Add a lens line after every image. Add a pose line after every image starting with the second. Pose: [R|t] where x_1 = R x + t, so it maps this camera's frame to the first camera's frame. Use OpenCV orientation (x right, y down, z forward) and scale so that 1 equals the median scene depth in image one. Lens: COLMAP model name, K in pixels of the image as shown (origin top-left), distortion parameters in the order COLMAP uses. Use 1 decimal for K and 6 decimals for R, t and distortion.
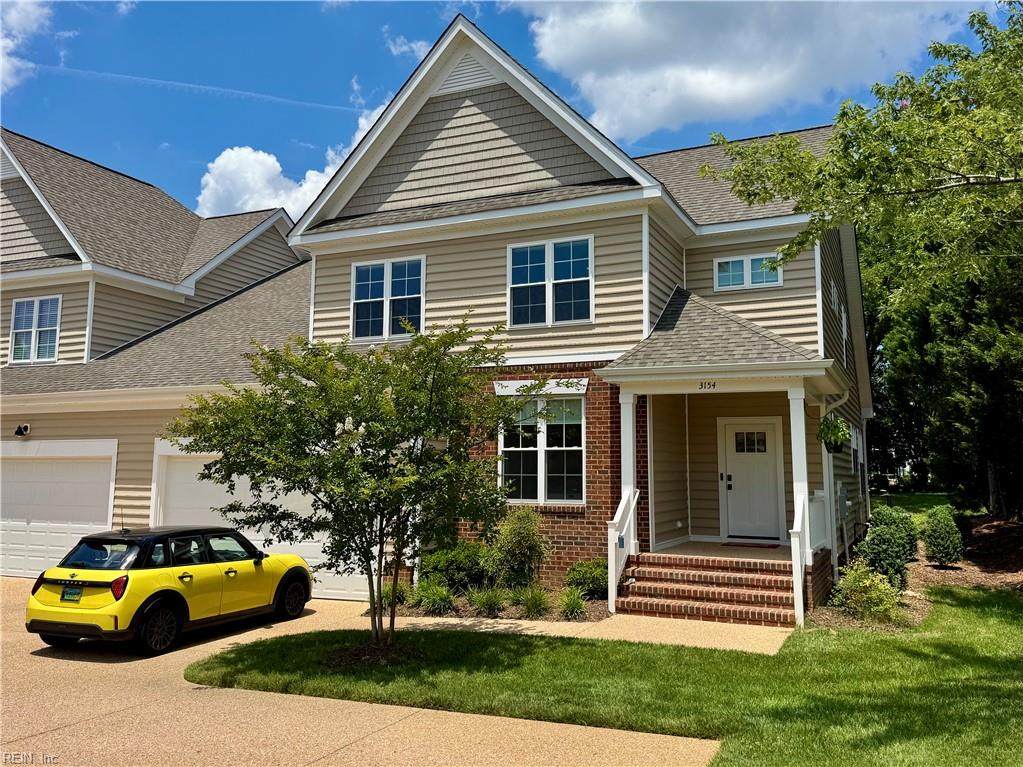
lens RADIAL K [[845.0, 0, 540.4], [0, 845.0, 360.1], [0, 0, 1]] dist [0.151701, -0.245451]
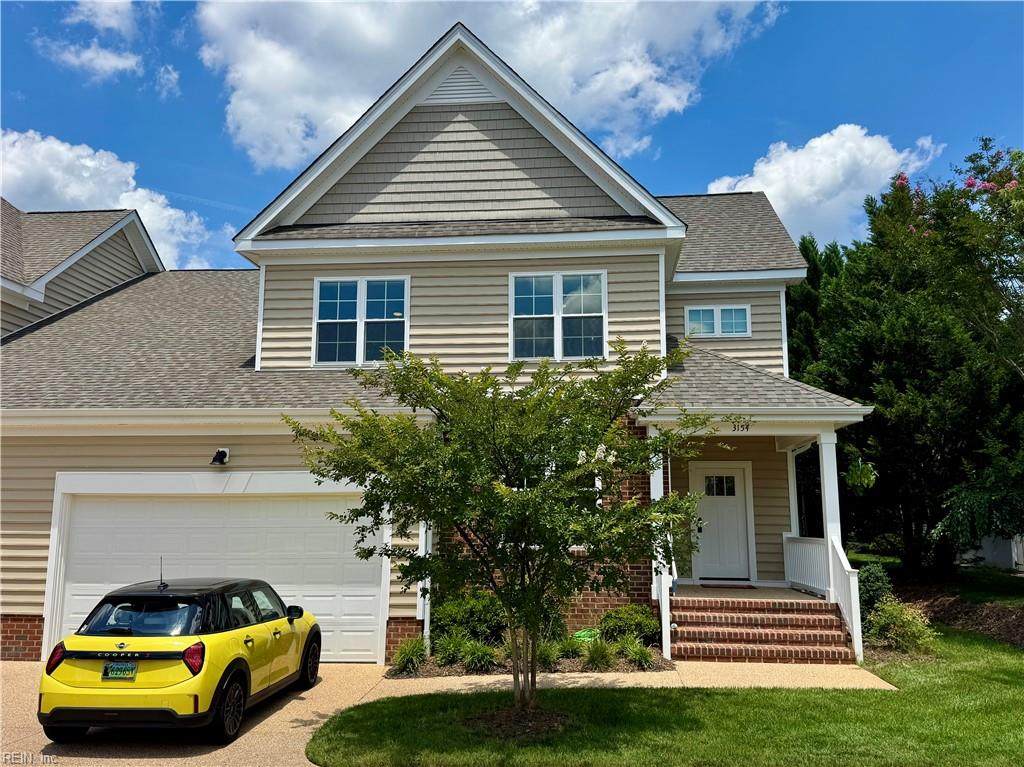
lens RADIAL K [[836.2, 0, 532.1], [0, 836.2, 389.1], [0, 0, 1]] dist [0.124365, -0.196720]
pose [[0.946074, 0.048922, 0.320236, -0.314584], [-0.041091, 0.998669, -0.031171, 0.021634], [-0.321334, 0.016332, 0.946825, 0.115025]]
